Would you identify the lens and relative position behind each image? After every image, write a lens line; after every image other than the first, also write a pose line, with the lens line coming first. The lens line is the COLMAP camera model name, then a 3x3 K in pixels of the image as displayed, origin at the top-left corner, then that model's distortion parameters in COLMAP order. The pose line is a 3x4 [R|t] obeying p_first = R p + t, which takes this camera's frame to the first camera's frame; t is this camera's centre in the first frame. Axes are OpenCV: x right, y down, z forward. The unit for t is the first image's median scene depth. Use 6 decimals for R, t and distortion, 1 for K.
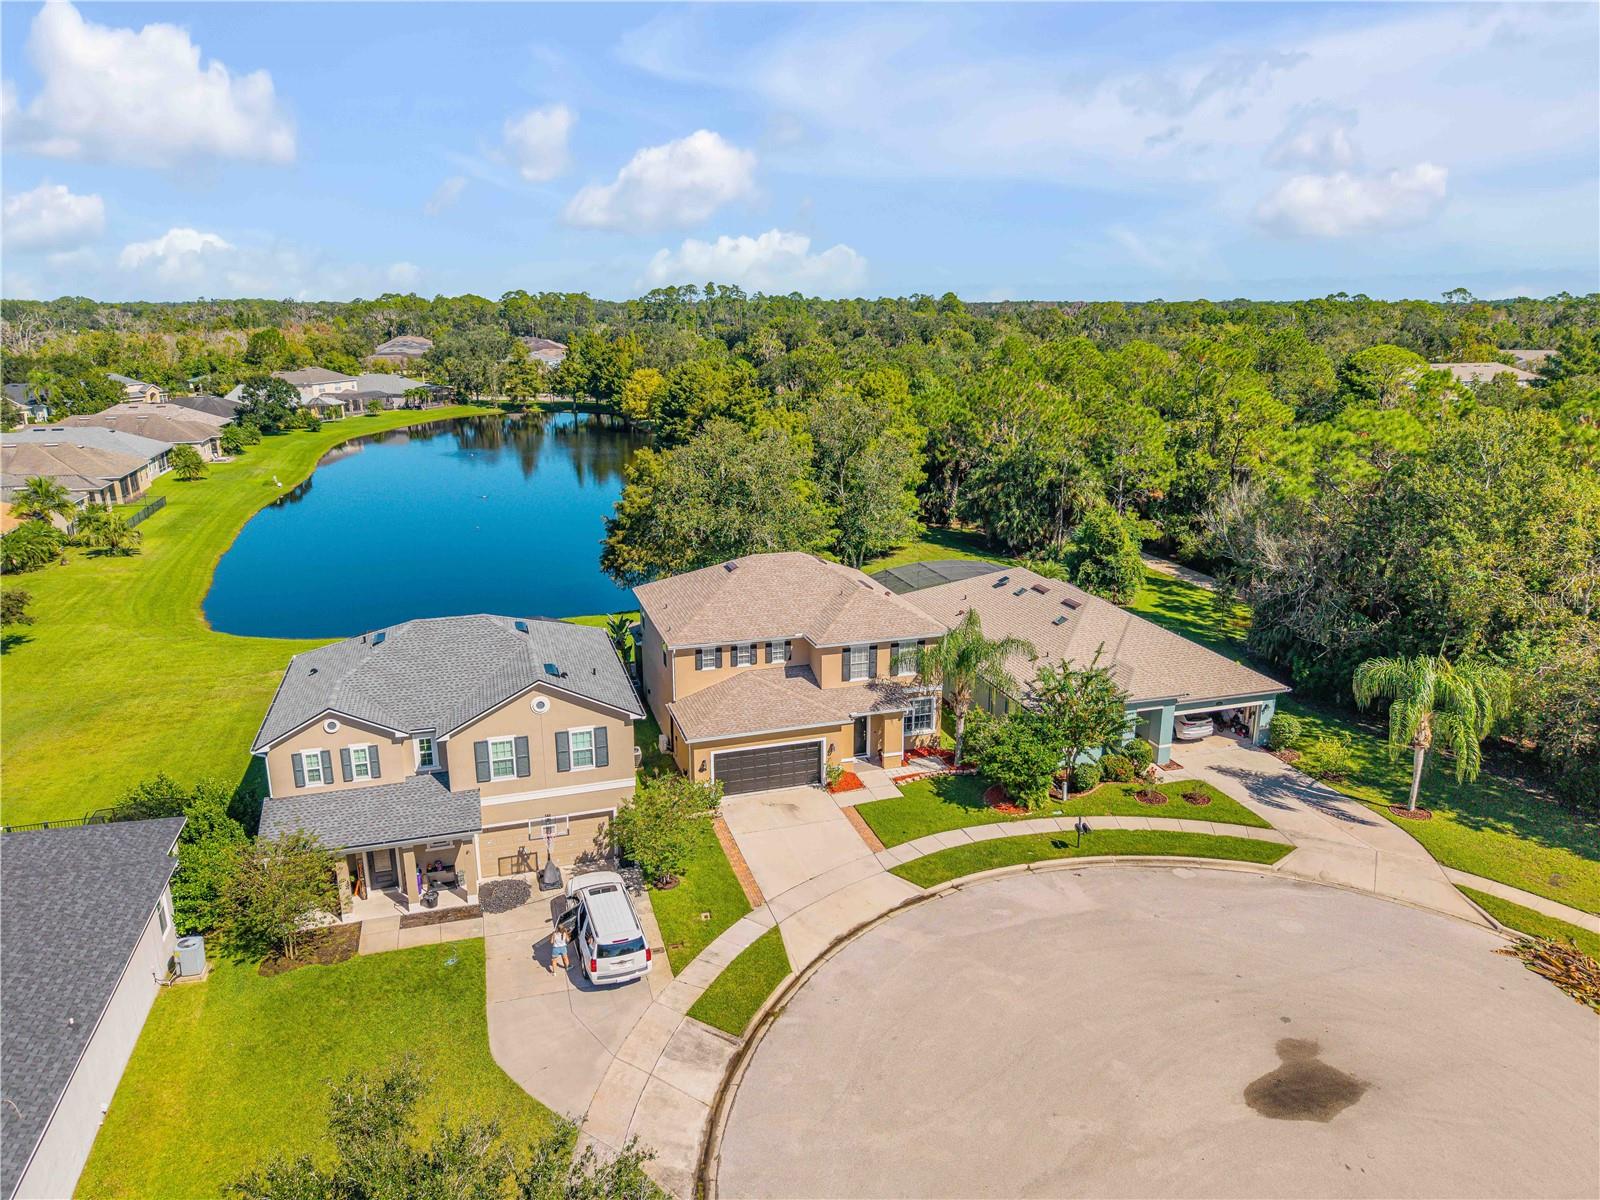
lens RADIAL K [[1119.0, 0, 801.3], [0, 1119.0, 597.3], [0, 0, 1]] dist [0.009578, -0.000173]
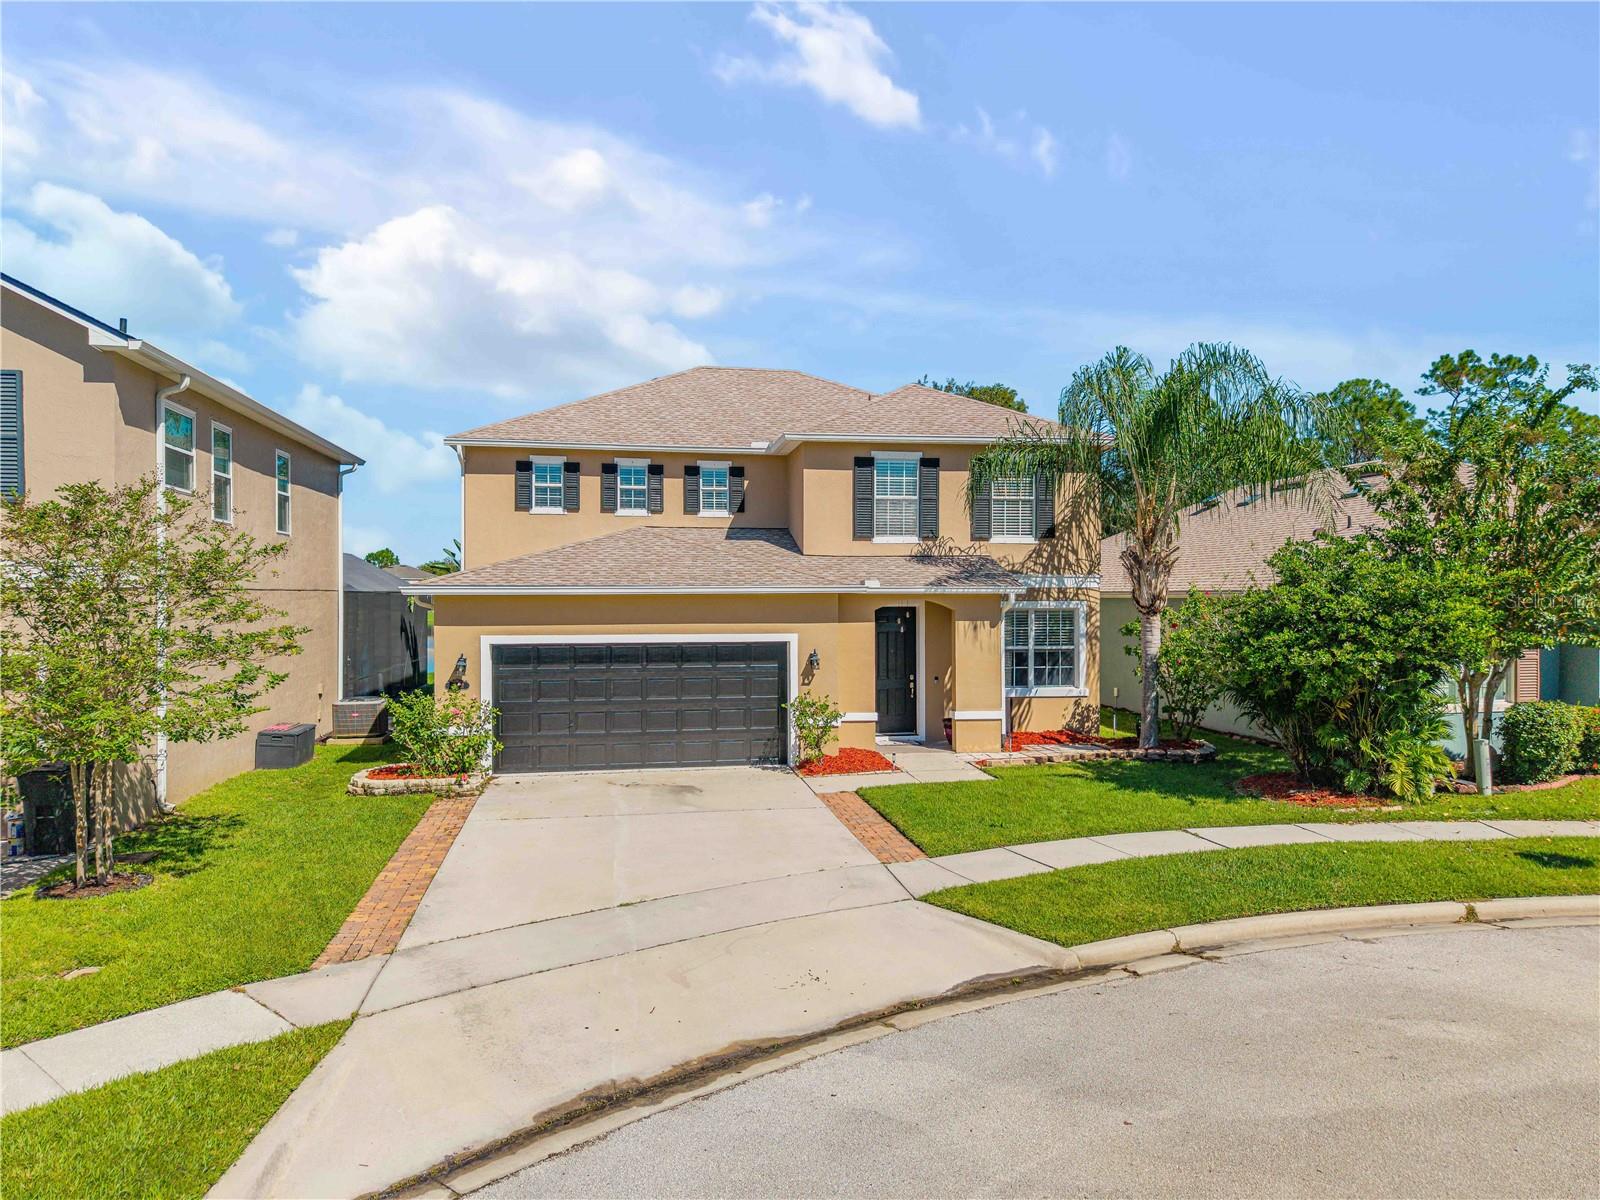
lens RADIAL K [[1119.0, 0, 797.9], [0, 1119.0, 600.2], [0, 0, 1]] dist [0.009578, -0.000173]
pose [[0.992164, 0.000171, -0.124941, 0.068691], [-0.031814, 0.967382, -0.251317, 0.205464], [0.120823, 0.253323, 0.959807, 0.607404]]
